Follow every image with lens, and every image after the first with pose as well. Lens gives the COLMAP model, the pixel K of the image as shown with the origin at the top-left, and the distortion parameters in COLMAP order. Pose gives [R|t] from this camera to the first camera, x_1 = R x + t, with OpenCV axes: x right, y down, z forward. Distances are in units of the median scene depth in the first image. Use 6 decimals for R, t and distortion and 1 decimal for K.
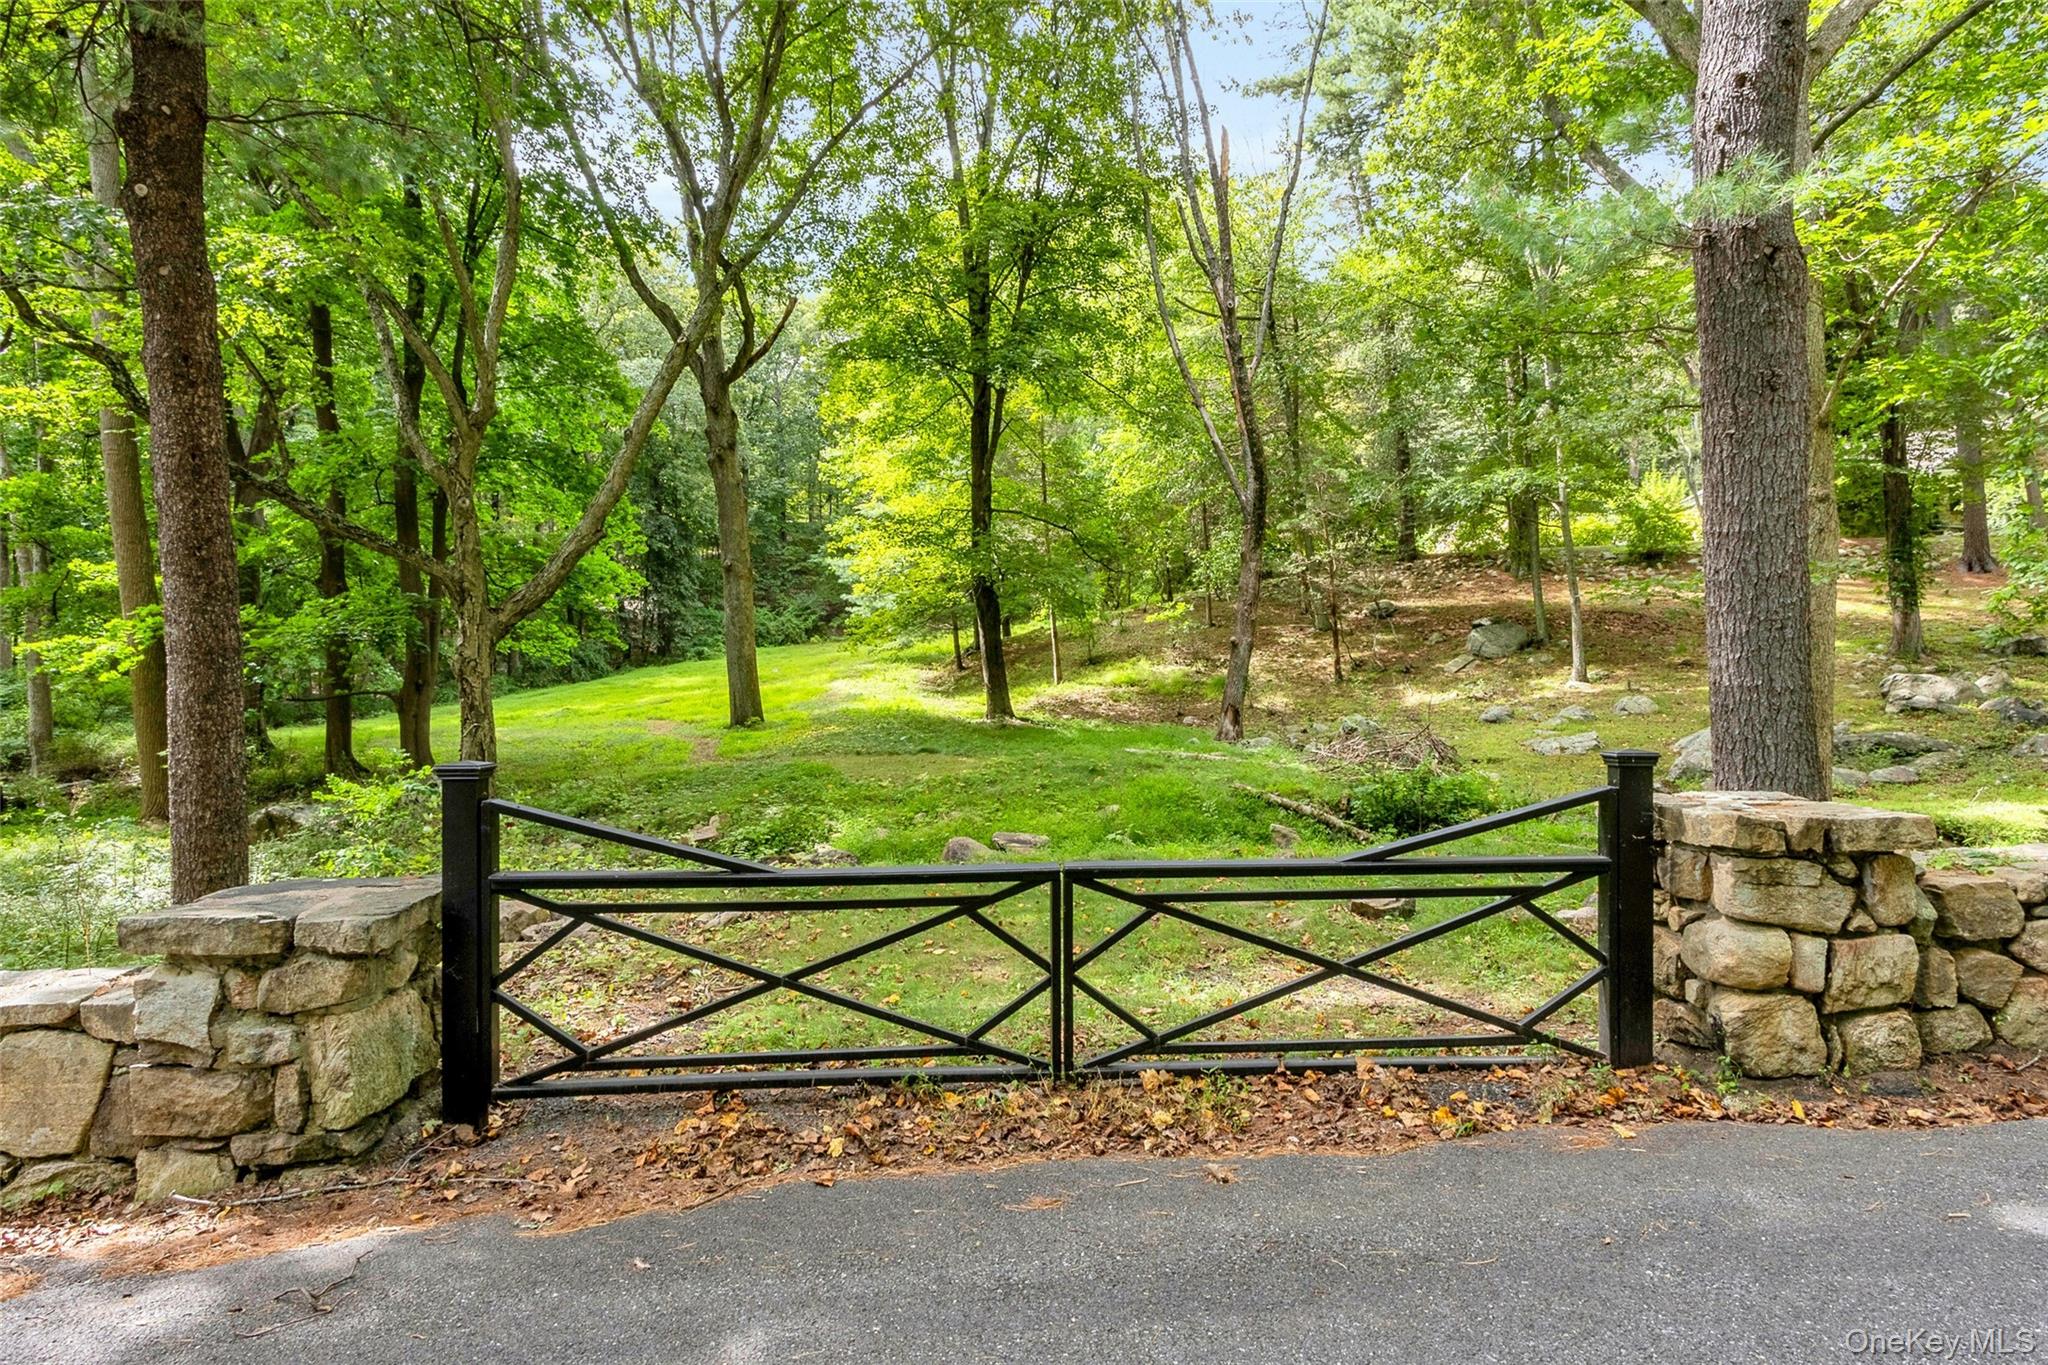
lens RADIAL K [[948.9, 0, 1027.7], [0, 948.9, 683.1], [0, 0, 1]] dist [-0.001703, -0.000484]
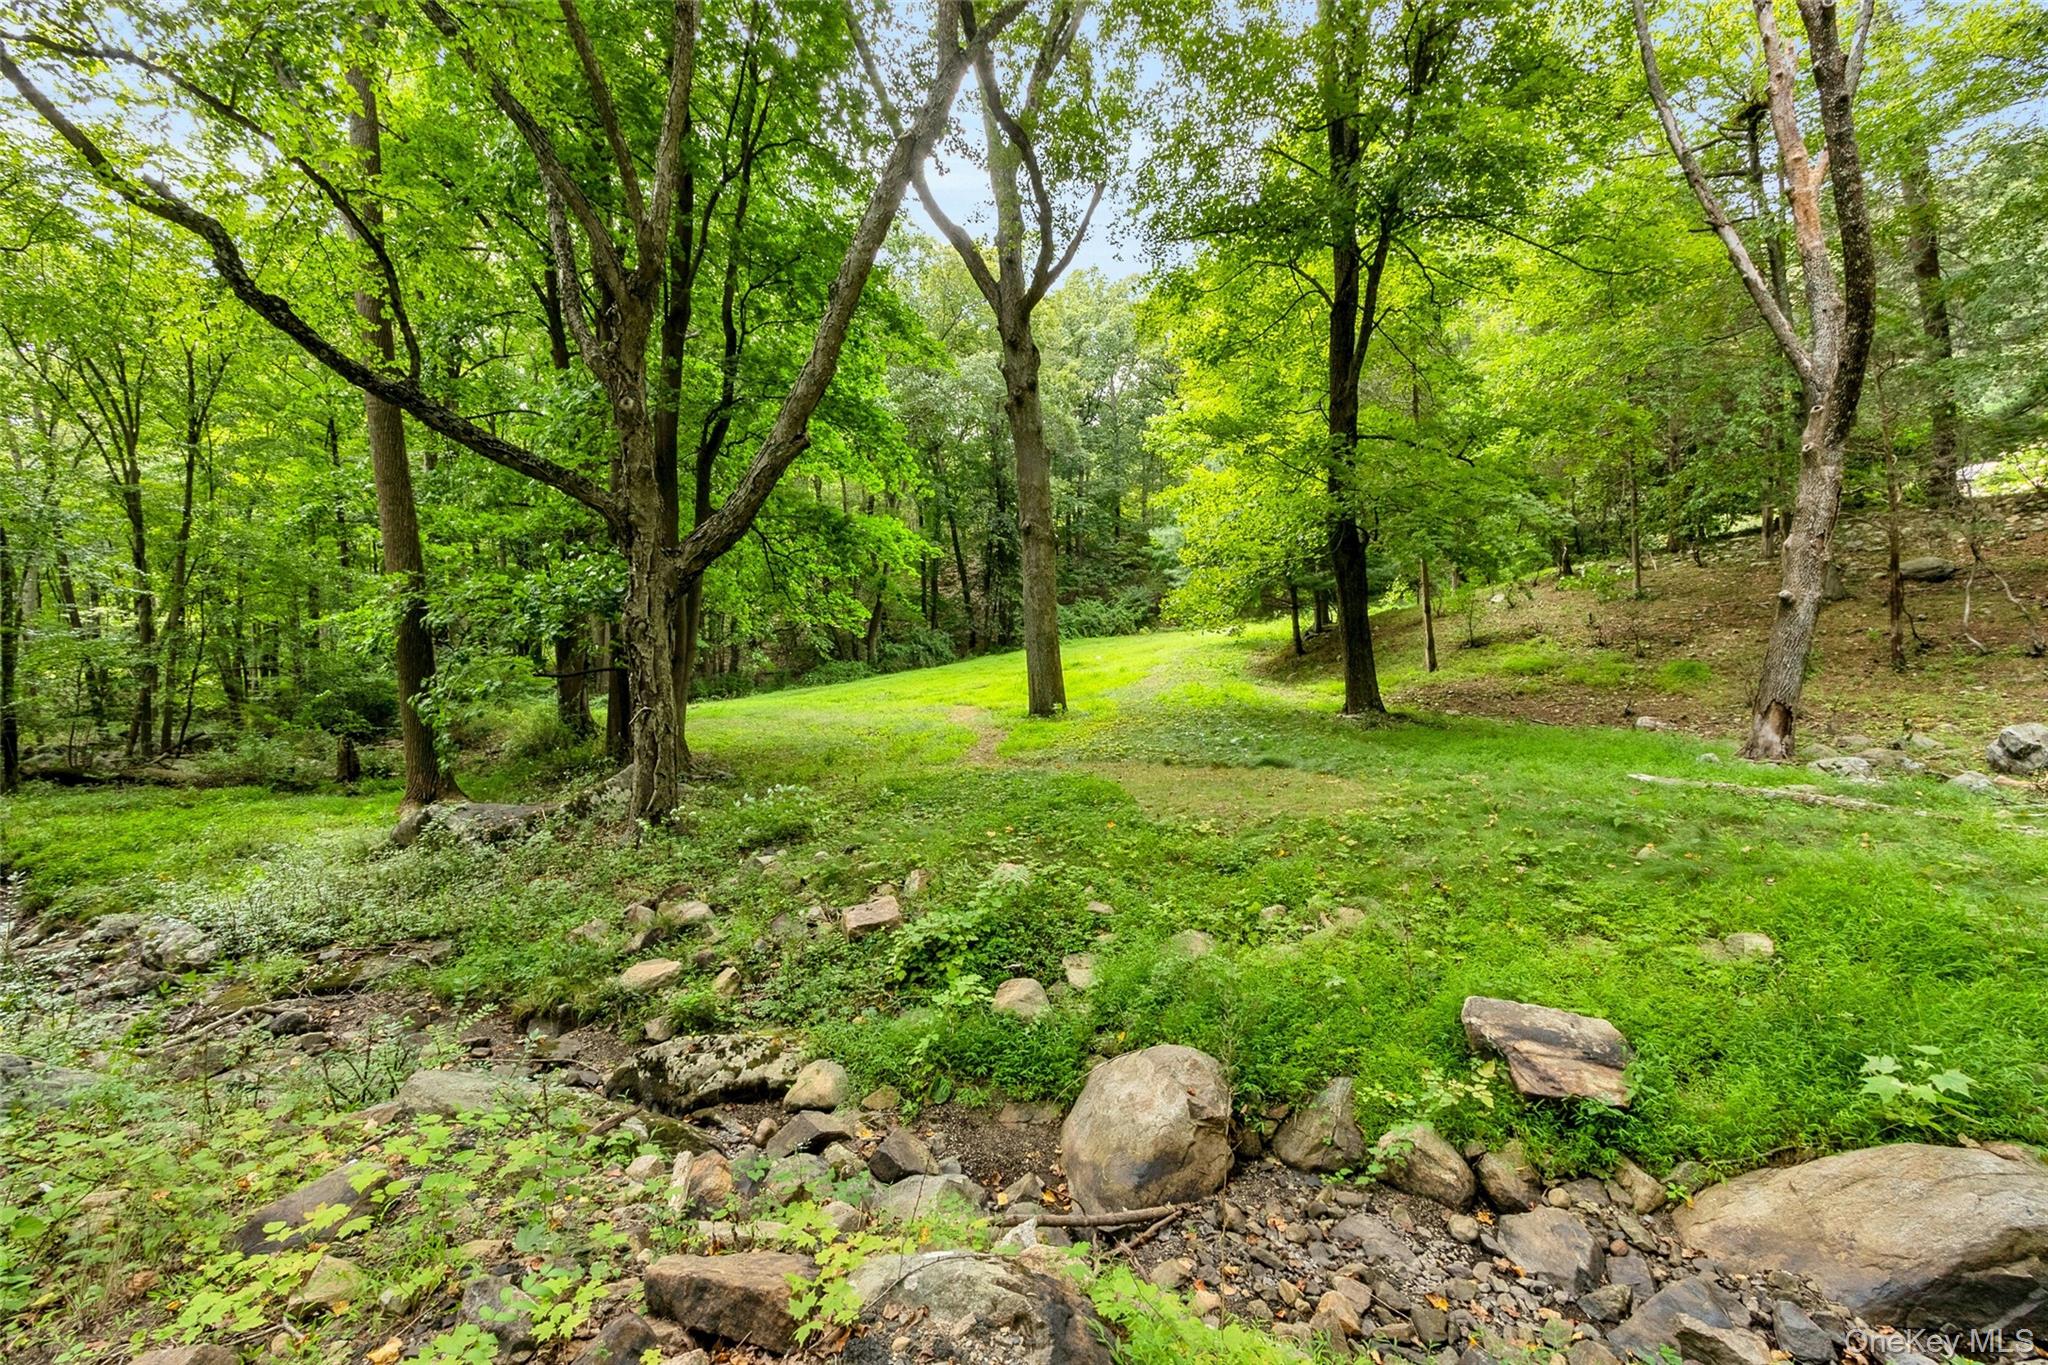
lens RADIAL K [[948.9, 0, 1027.7], [0, 948.9, 683.1], [0, 0, 1]] dist [-0.001703, -0.000484]
pose [[0.941634, 0.012720, -0.336398, -0.027559], [-0.008982, 0.999879, 0.012663, 0.005810], [0.336518, -0.008903, 0.941635, 0.198351]]
